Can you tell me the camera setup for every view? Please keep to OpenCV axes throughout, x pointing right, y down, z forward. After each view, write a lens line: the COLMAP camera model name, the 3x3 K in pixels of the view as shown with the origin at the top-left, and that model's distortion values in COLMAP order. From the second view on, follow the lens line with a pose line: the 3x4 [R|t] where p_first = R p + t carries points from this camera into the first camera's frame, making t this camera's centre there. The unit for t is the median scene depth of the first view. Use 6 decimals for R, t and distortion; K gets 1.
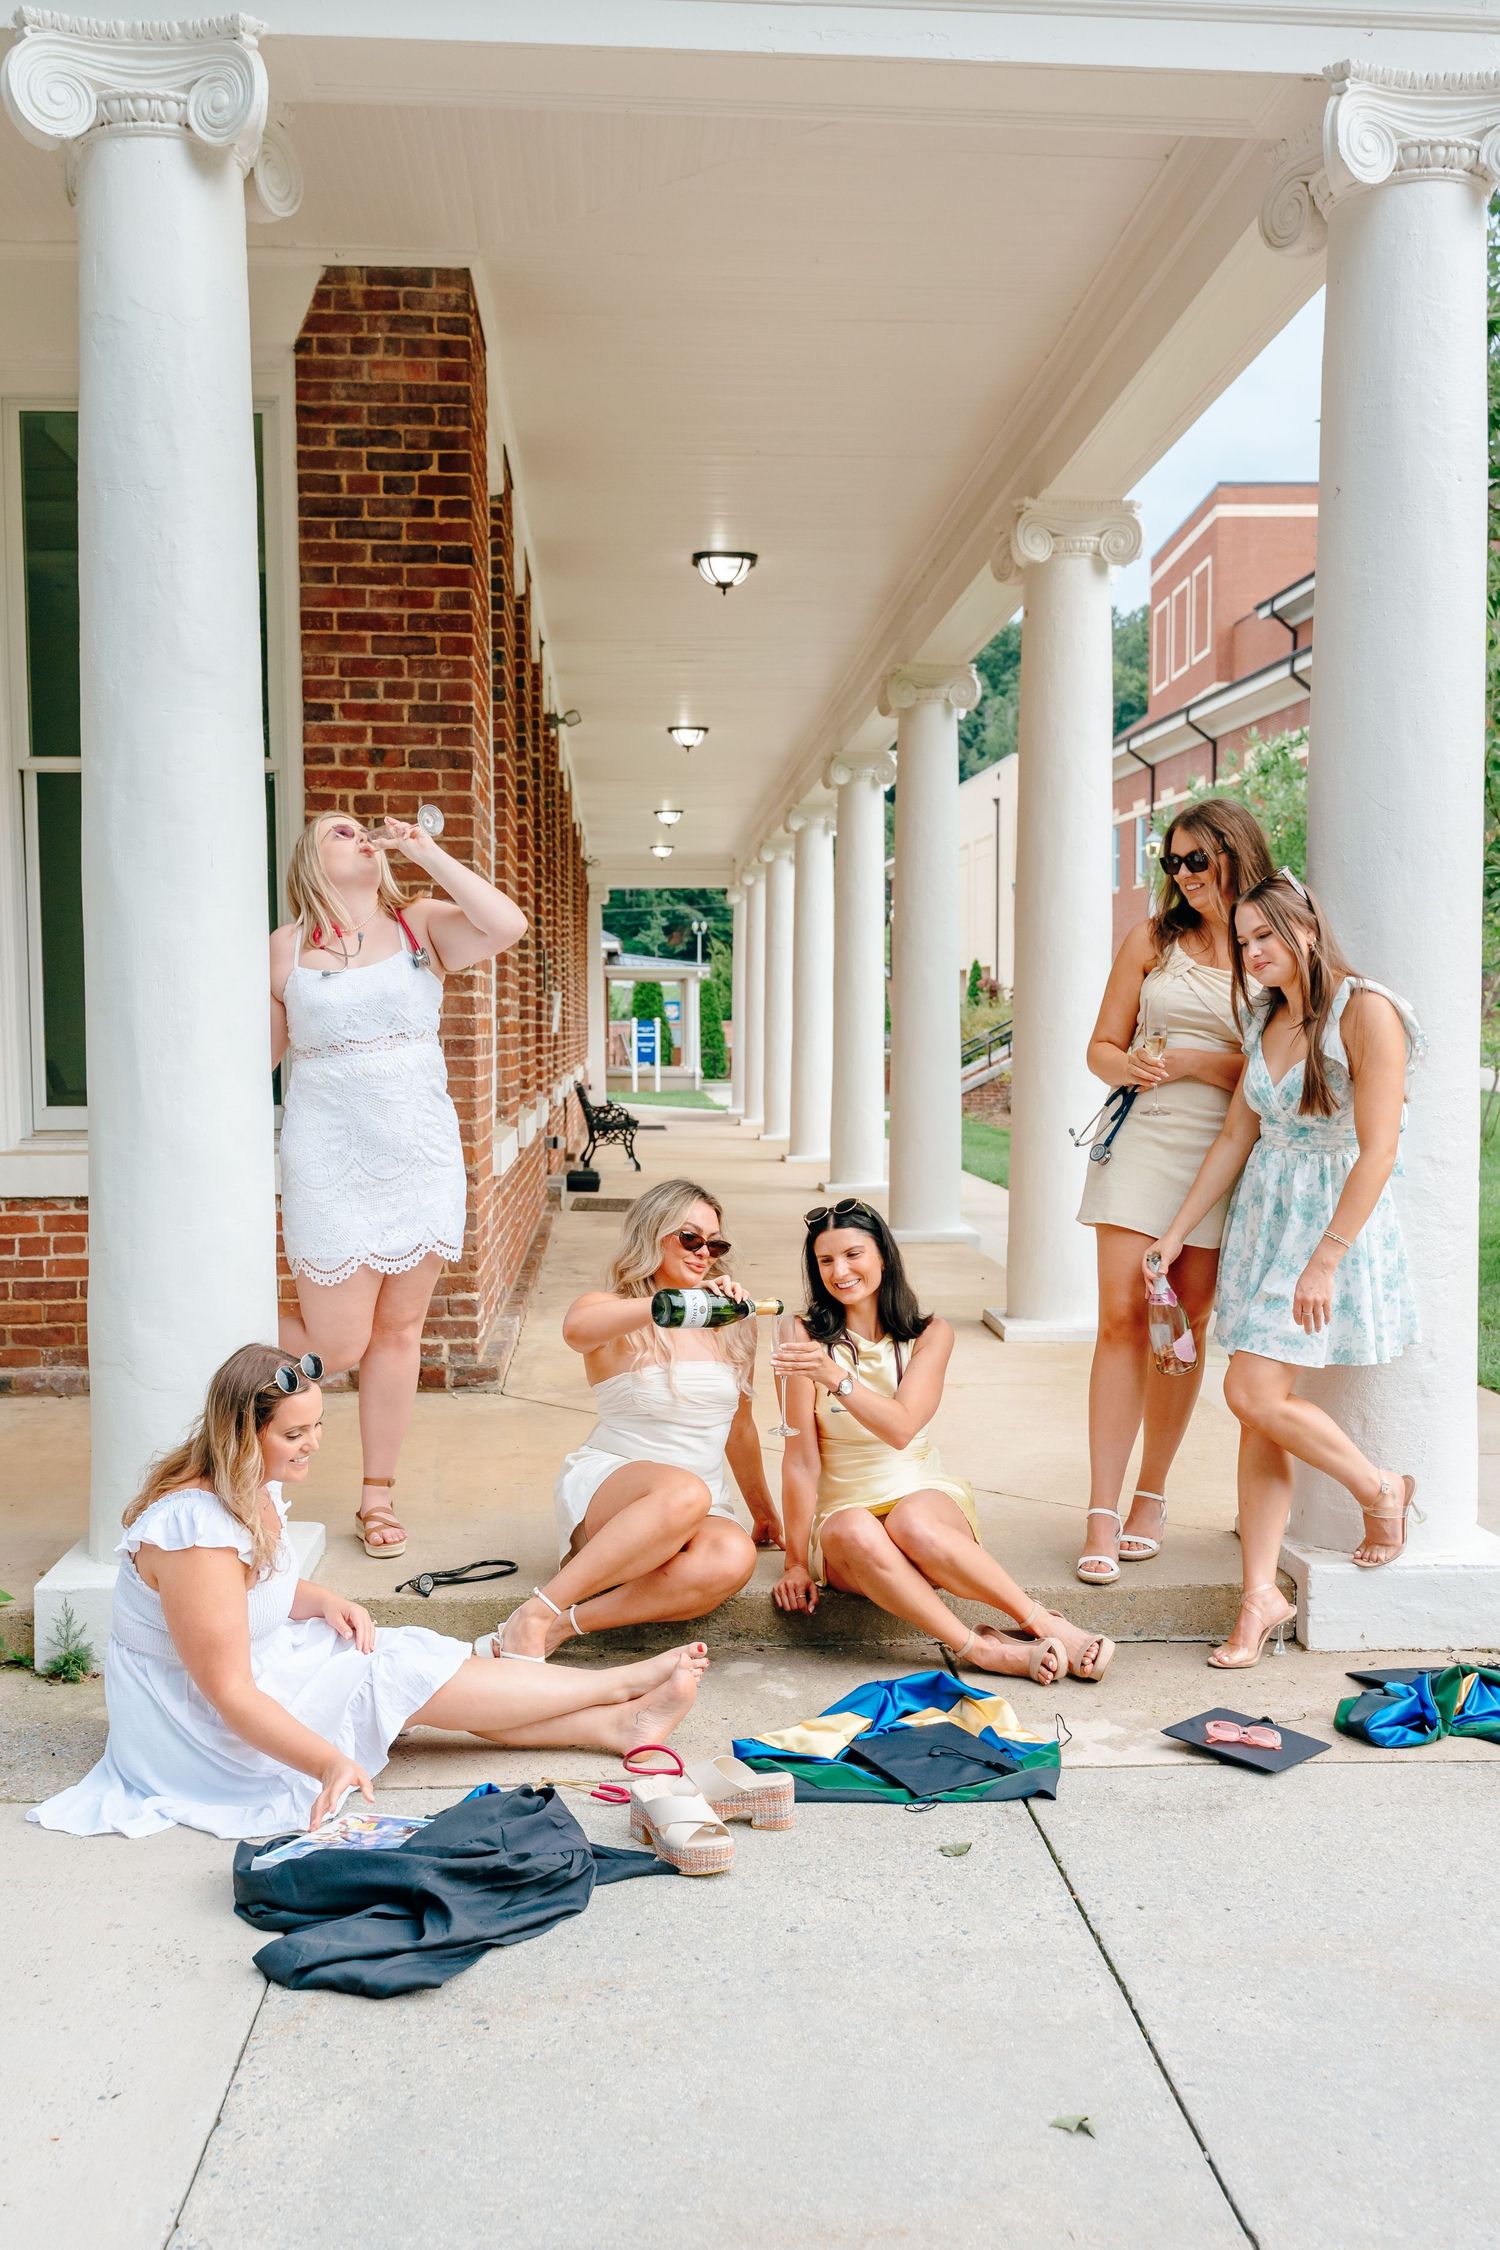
lens RADIAL K [[1804.1, 0, 748.3], [0, 1804.1, 1137.8], [0, 0, 1]] dist [-0.001942, -0.001757]
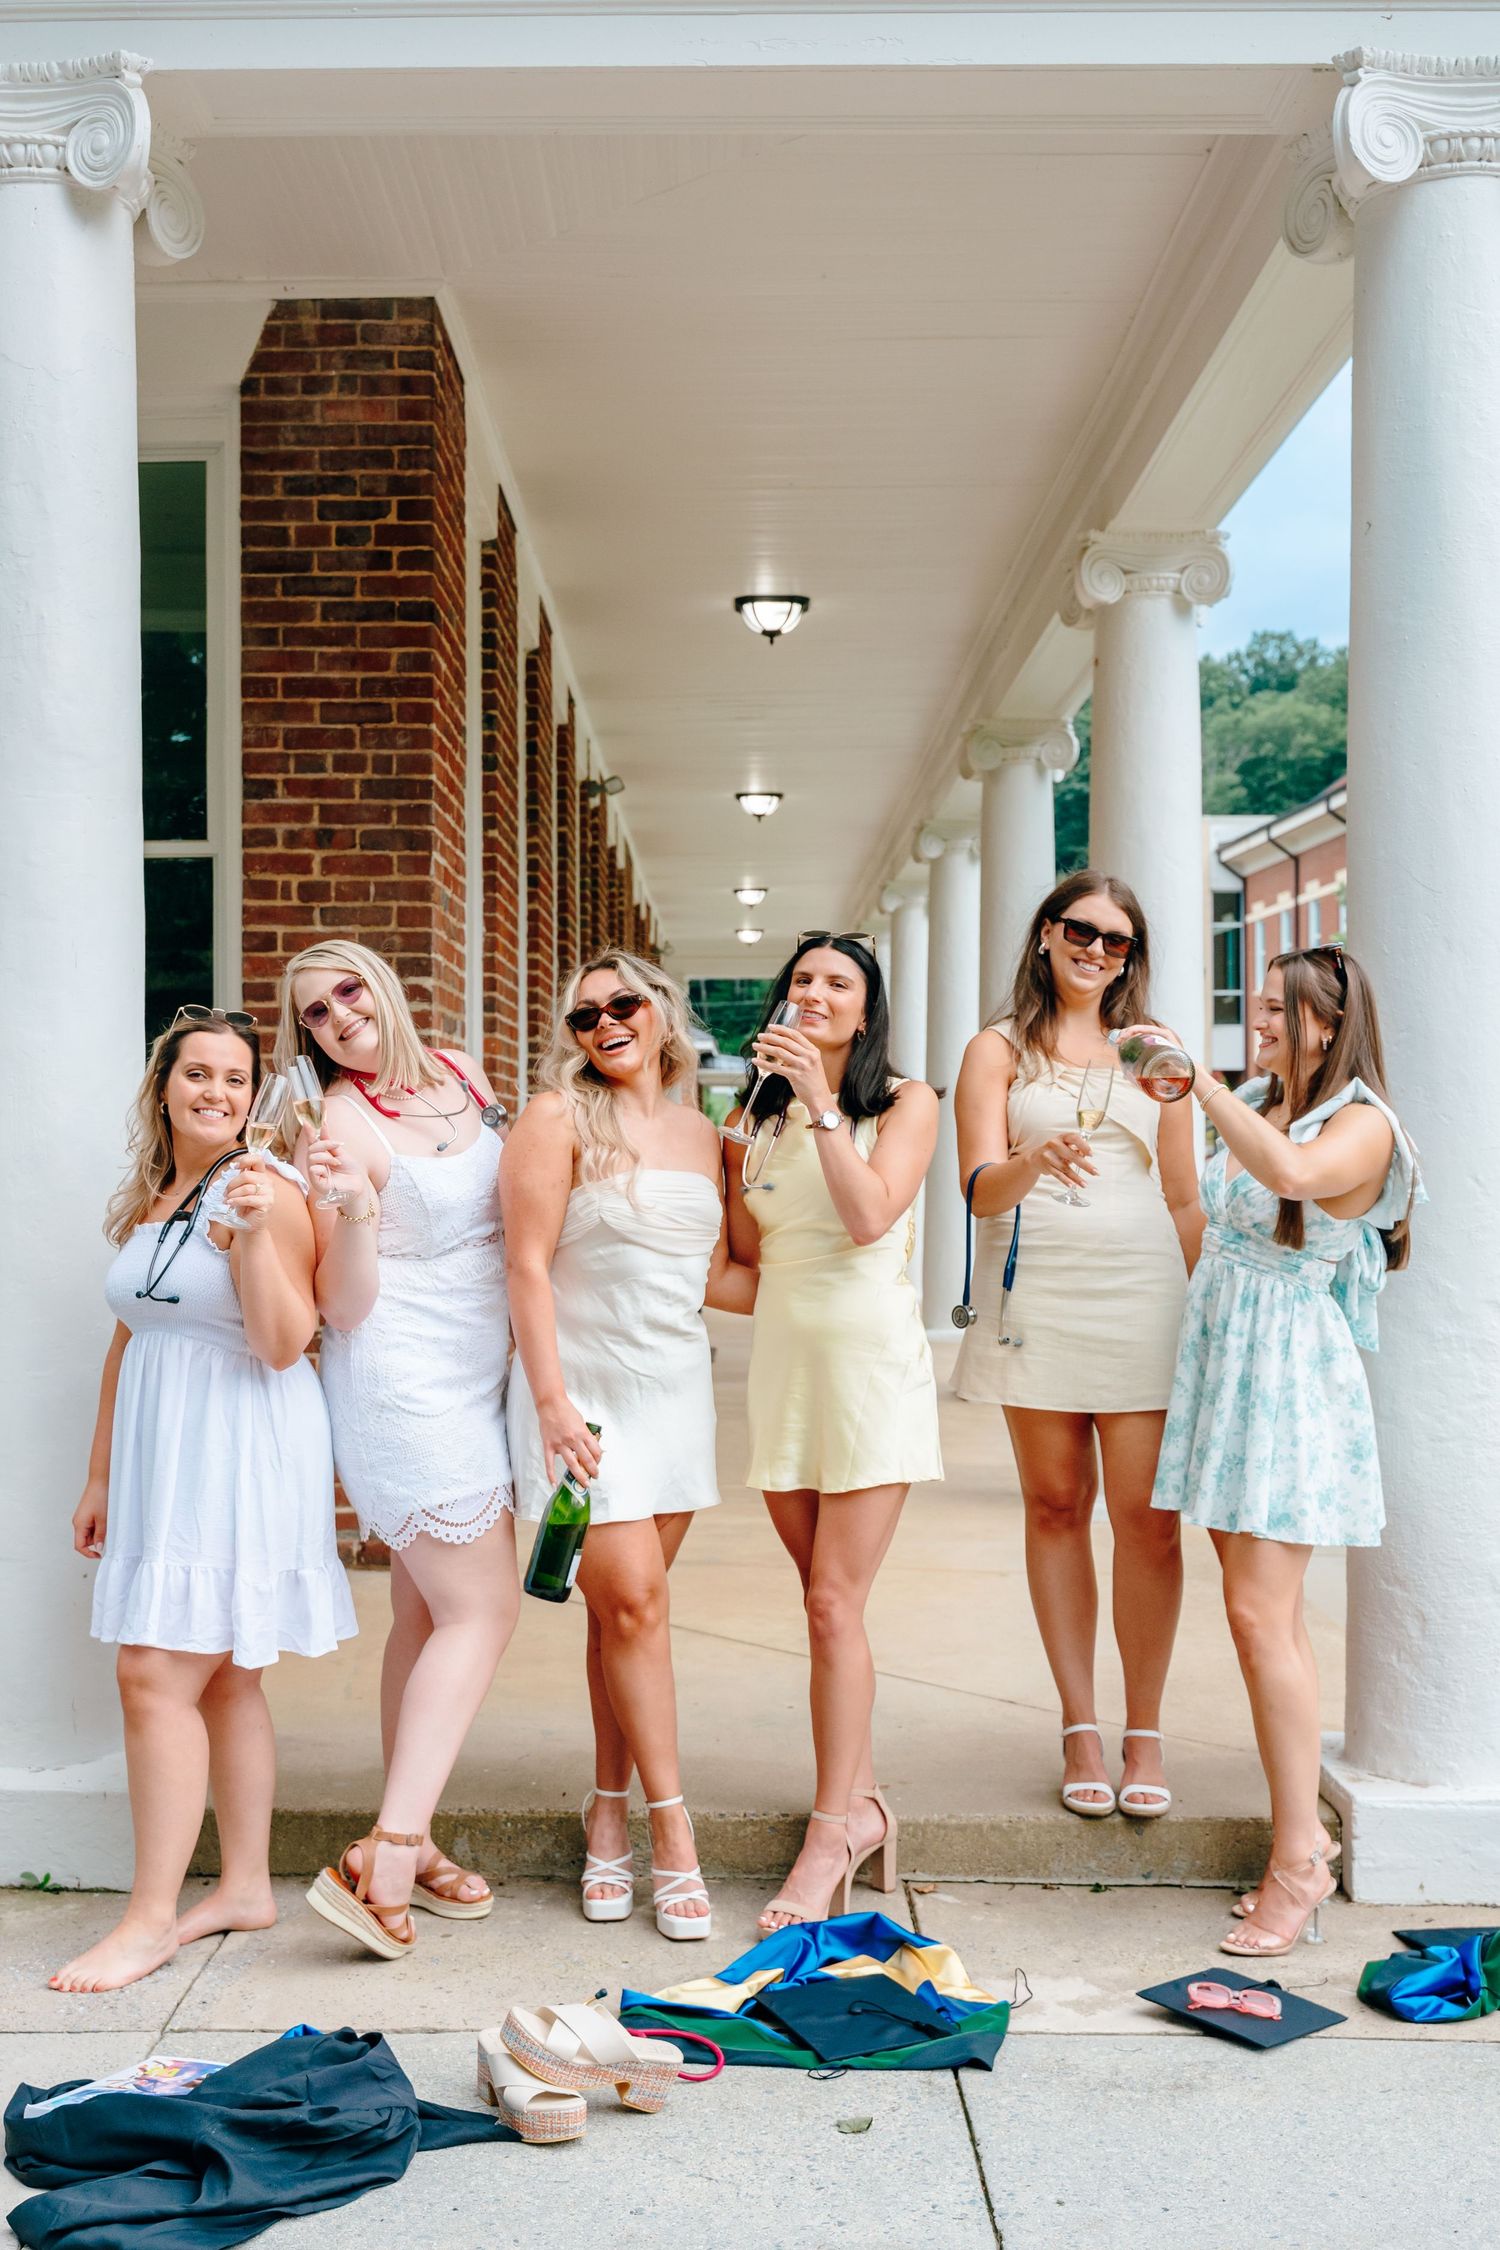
lens RADIAL K [[2171.9, 0, 748.9], [0, 2171.9, 1113.1], [0, 0, 1]] dist [-0.005677, 0.000000]
pose [[0.996643, -0.000557, -0.081873, 0.120269], [-0.005489, 0.997273, -0.073599, -0.000980], [0.081691, 0.073802, 0.993921, -0.035476]]
